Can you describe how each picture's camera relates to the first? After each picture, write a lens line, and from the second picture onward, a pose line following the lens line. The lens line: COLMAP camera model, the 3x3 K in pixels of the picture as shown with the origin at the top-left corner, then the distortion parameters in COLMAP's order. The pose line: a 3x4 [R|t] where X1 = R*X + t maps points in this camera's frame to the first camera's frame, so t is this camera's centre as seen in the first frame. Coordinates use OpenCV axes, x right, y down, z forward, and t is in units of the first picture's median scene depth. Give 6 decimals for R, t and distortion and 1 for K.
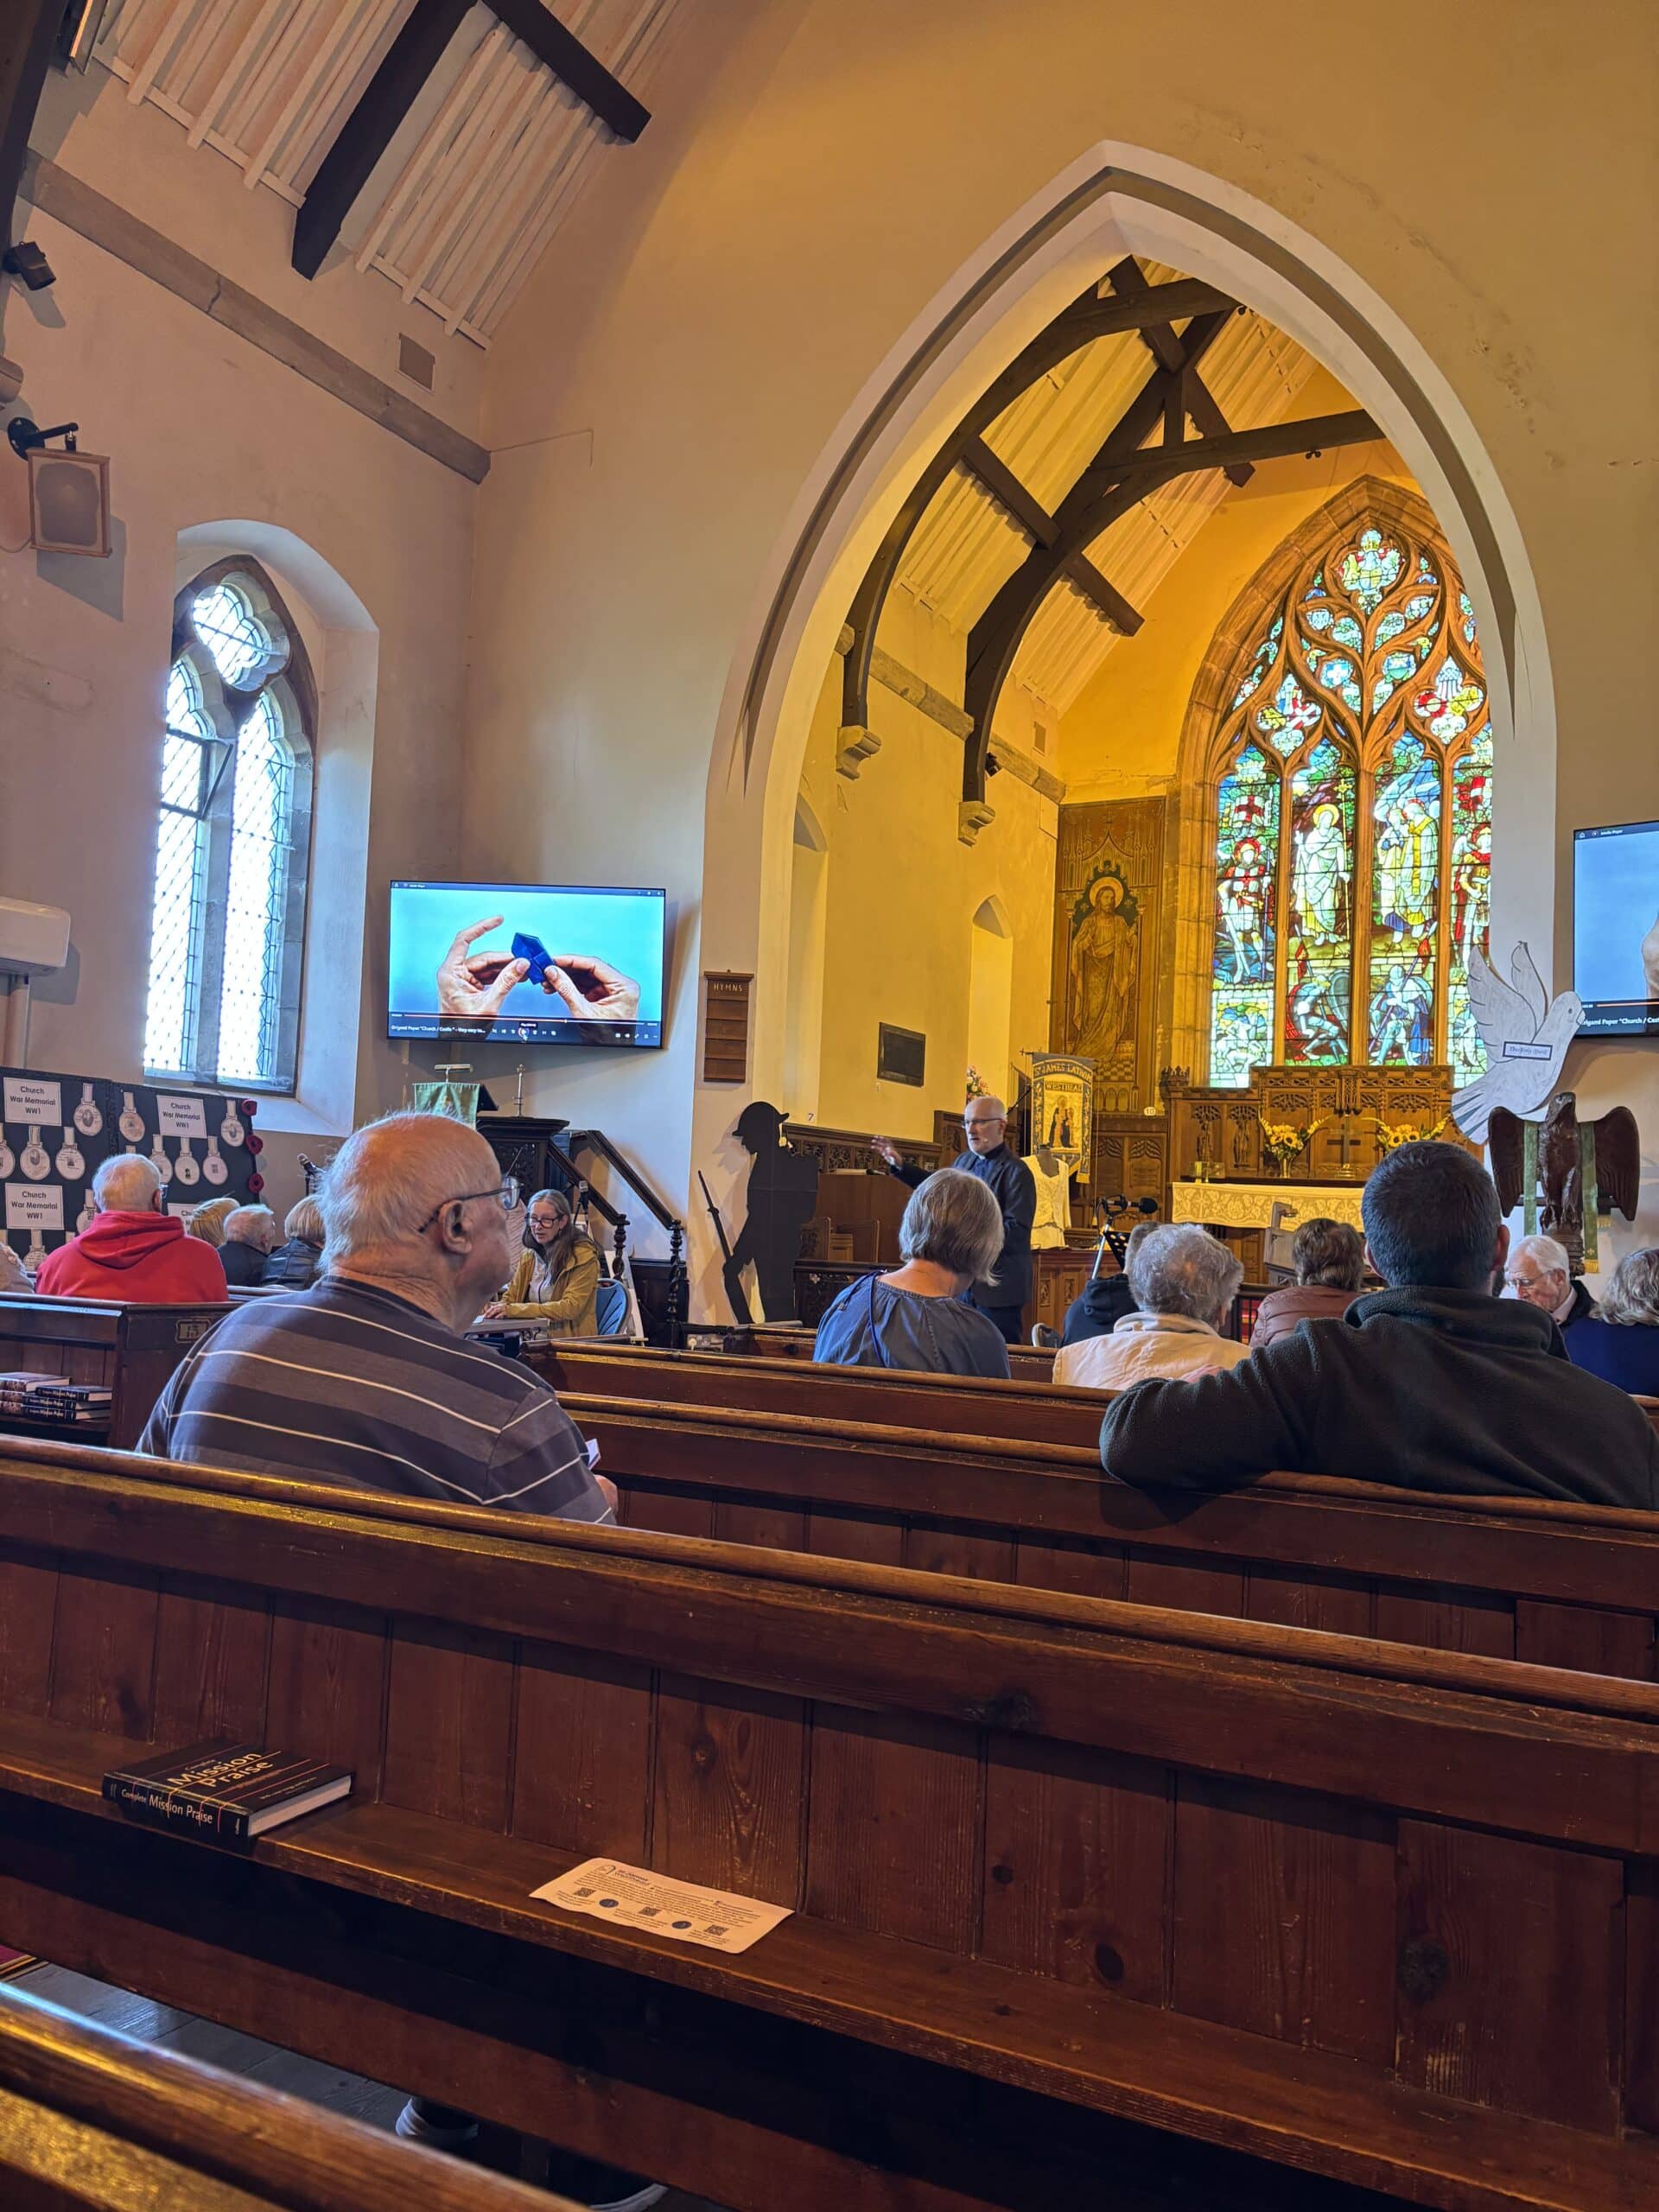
lens RADIAL K [[1673.4, 0, 829.5], [0, 1673.4, 1106.0], [0, 0, 1]] dist [0.005864, -0.004225]
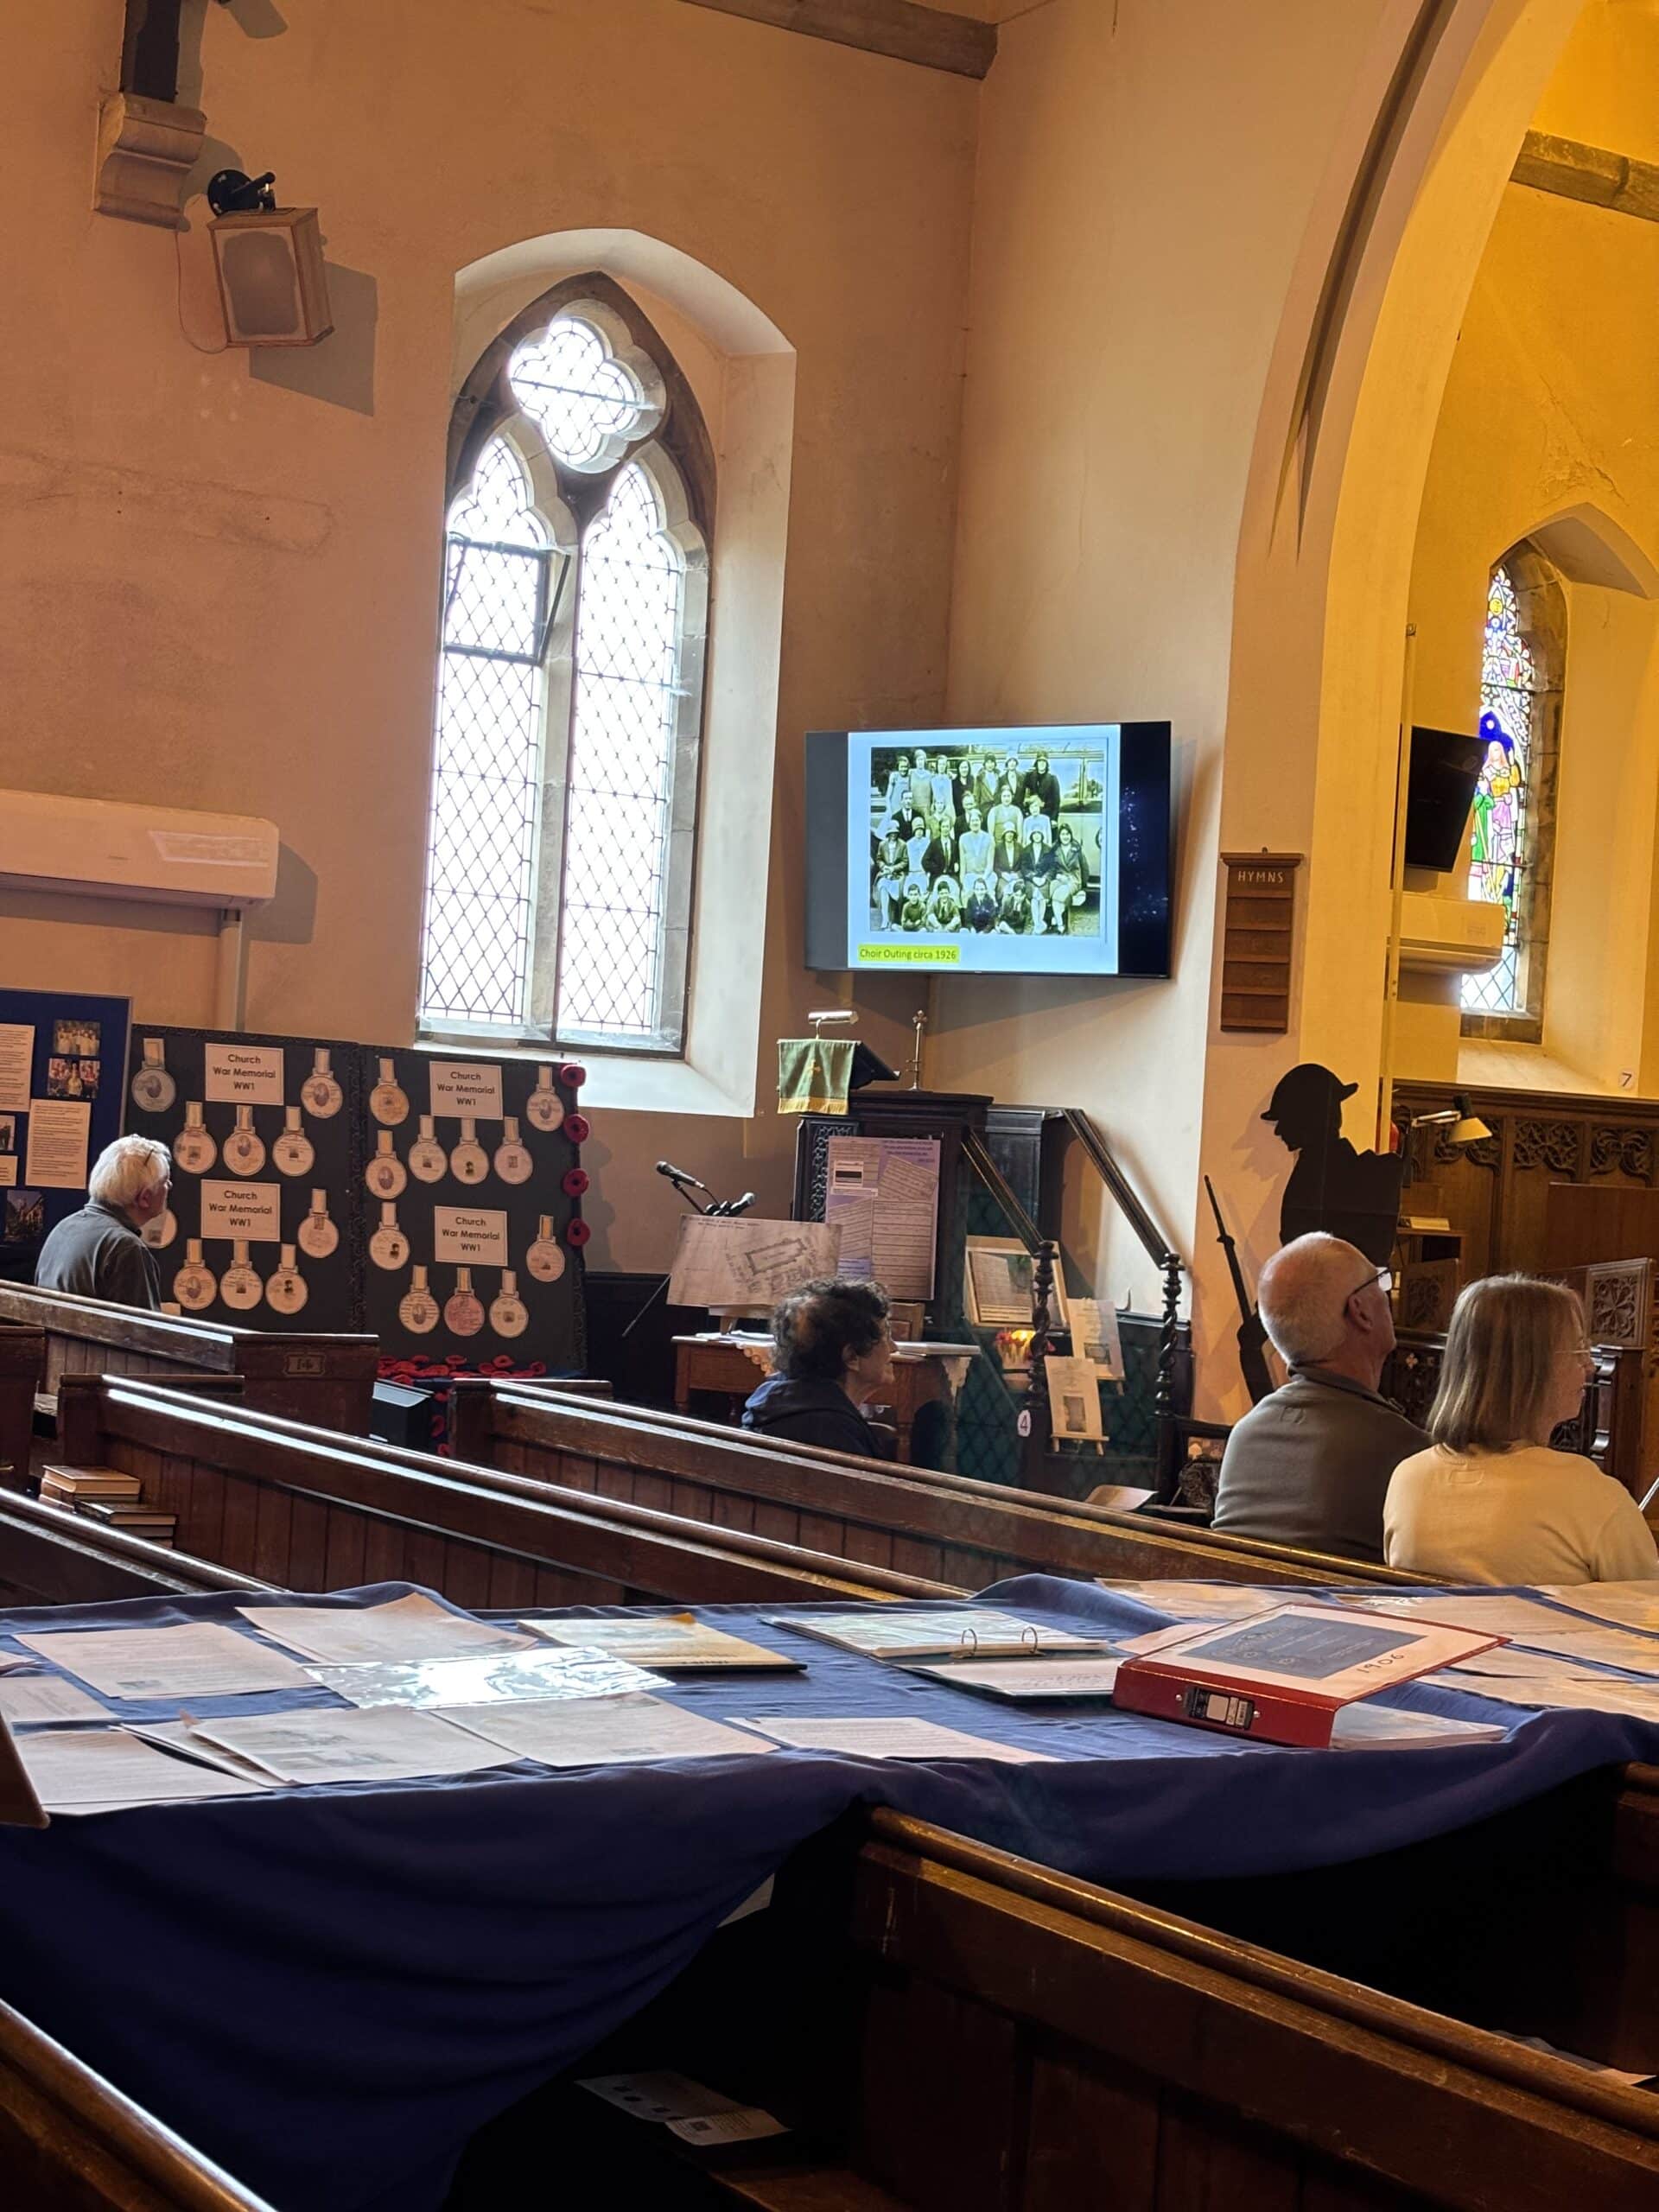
lens RADIAL K [[3427.3, 0, 829.5], [0, 3427.3, 1106.0], [0, 0, 1]] dist [0.083632, -0.046471]
pose [[0.849519, 0.005057, -0.527534, 0.501330], [0.008694, 0.999684, 0.023583, -0.019503], [0.527487, -0.024621, 0.849206, -0.167693]]
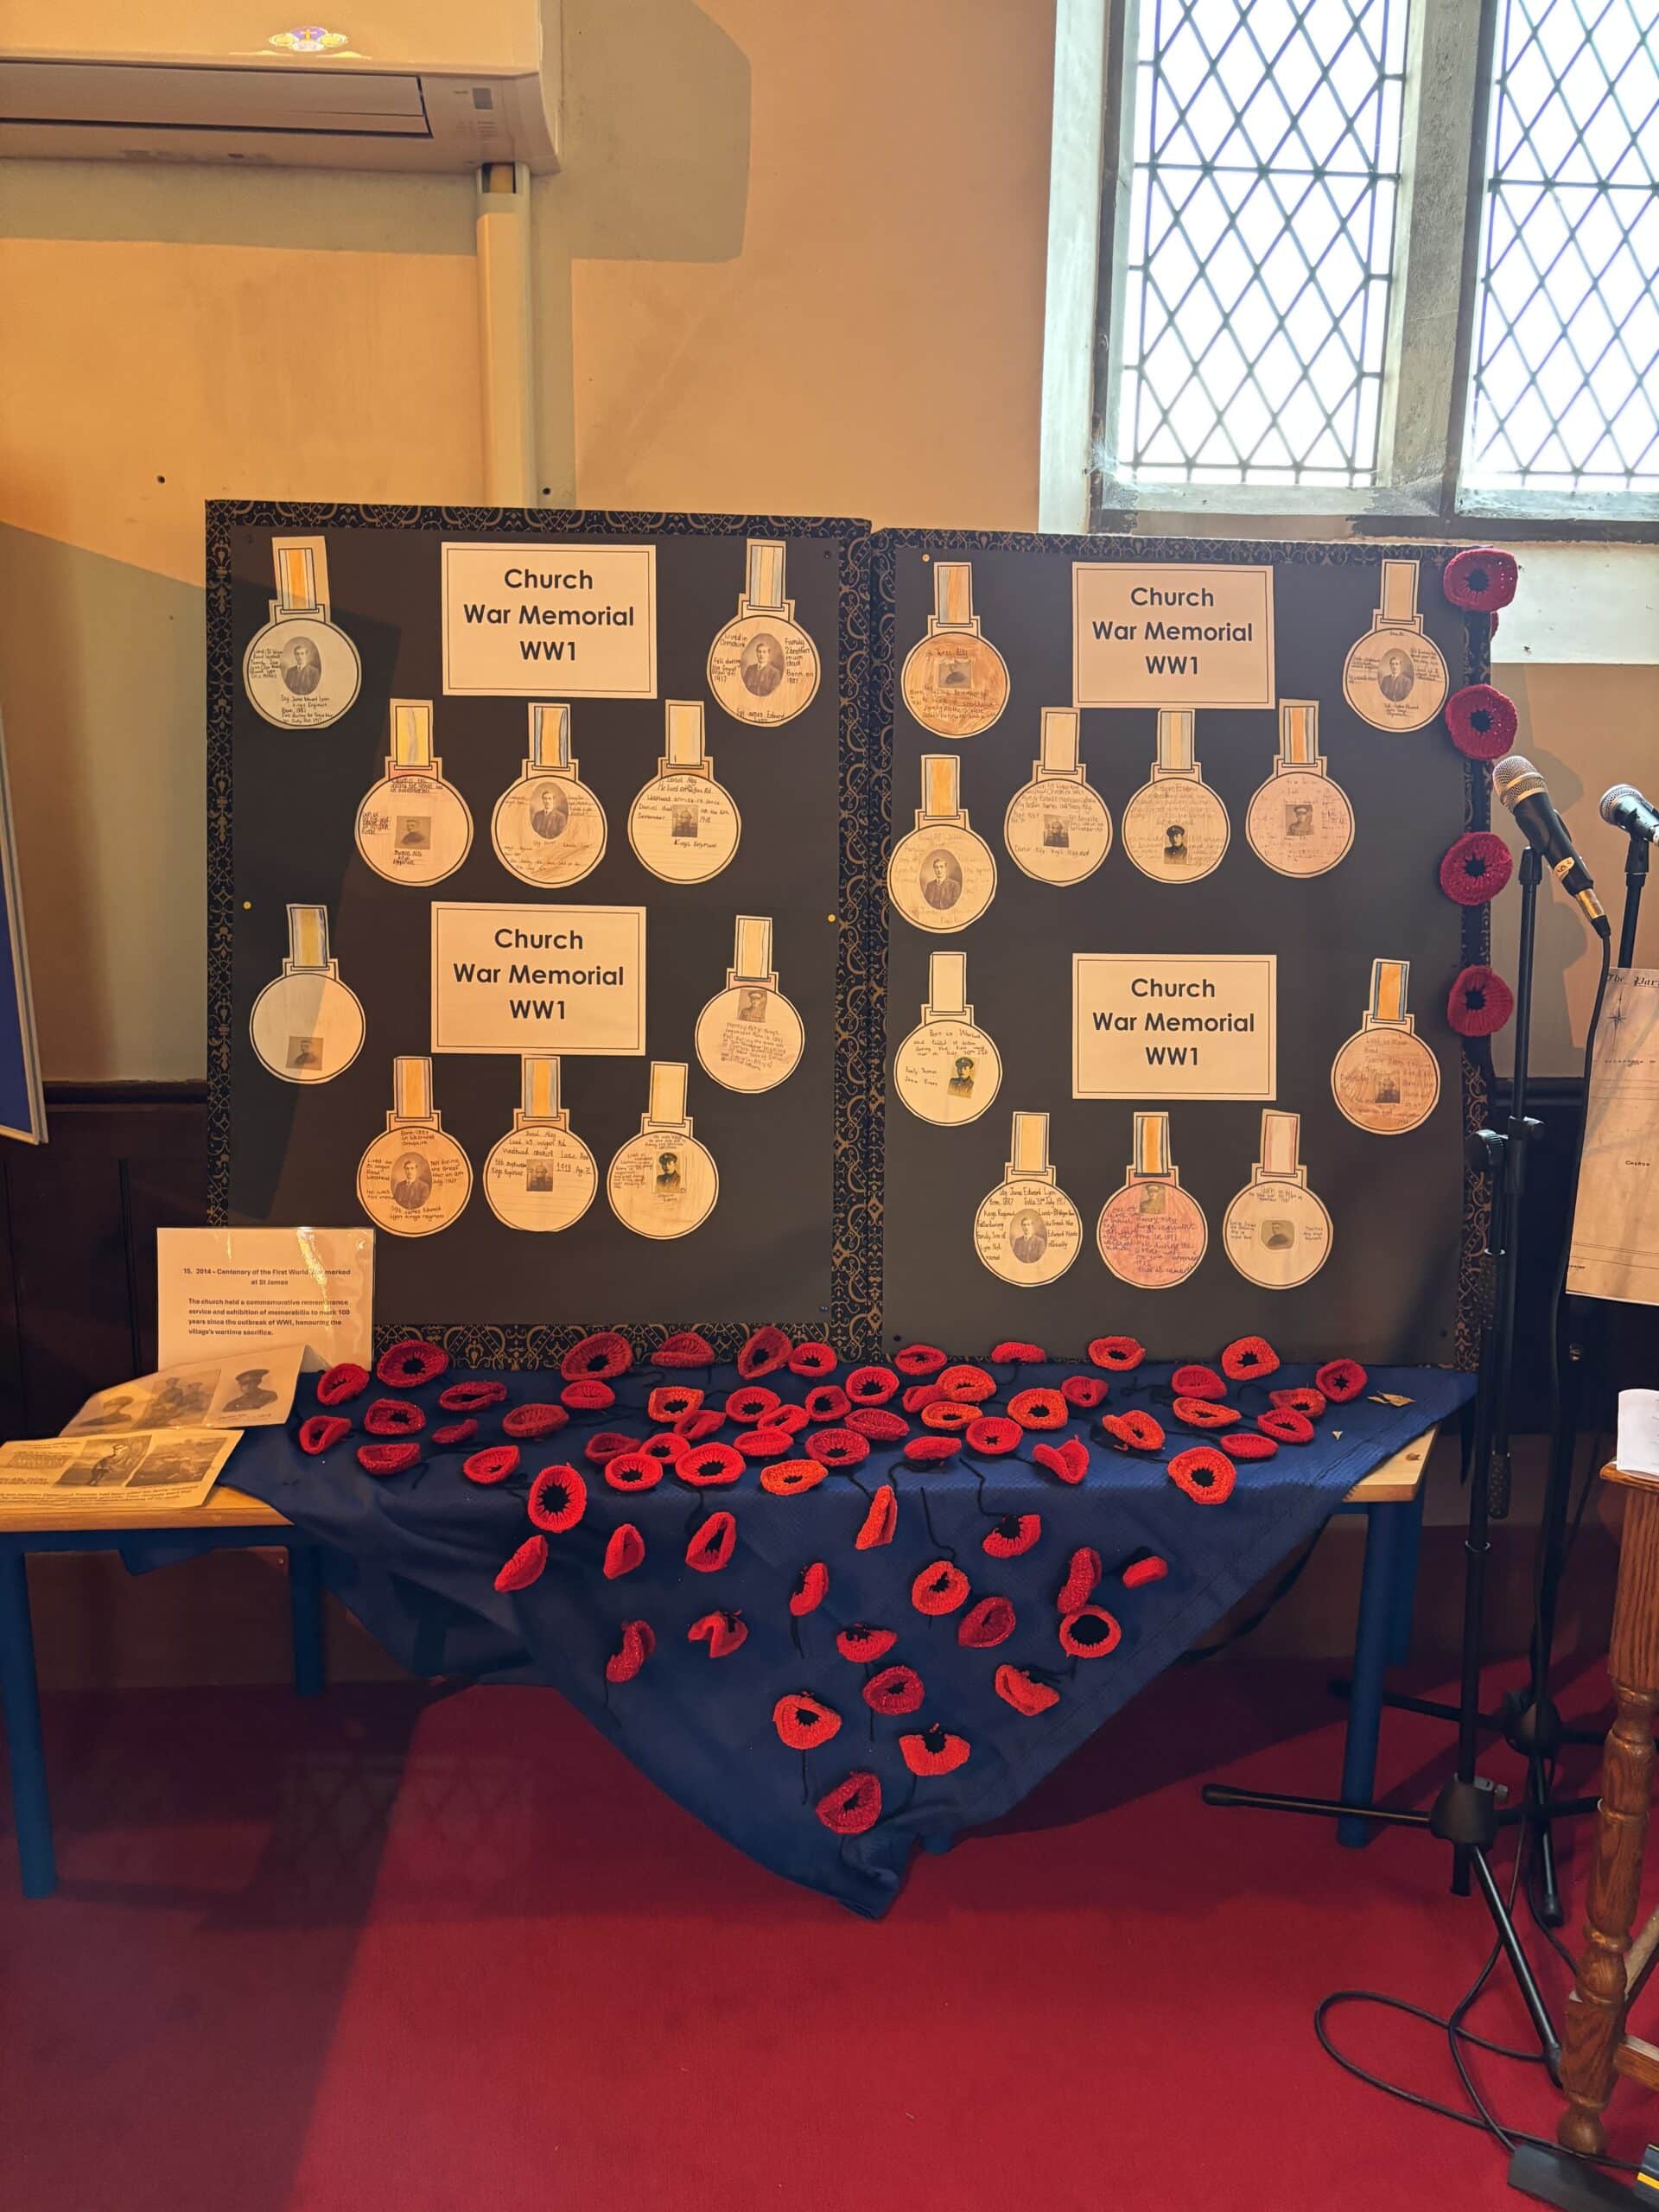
lens RADIAL K [[1673.4, 0, 829.5], [0, 1673.4, 1106.0], [0, 0, 1]] dist [0.005864, -0.004225]
pose [[0.504986, 0.147374, -0.850453, -0.161237], [0.064517, 0.976114, 0.207459, 0.019978], [0.860713, -0.159632, 0.483416, 0.763459]]
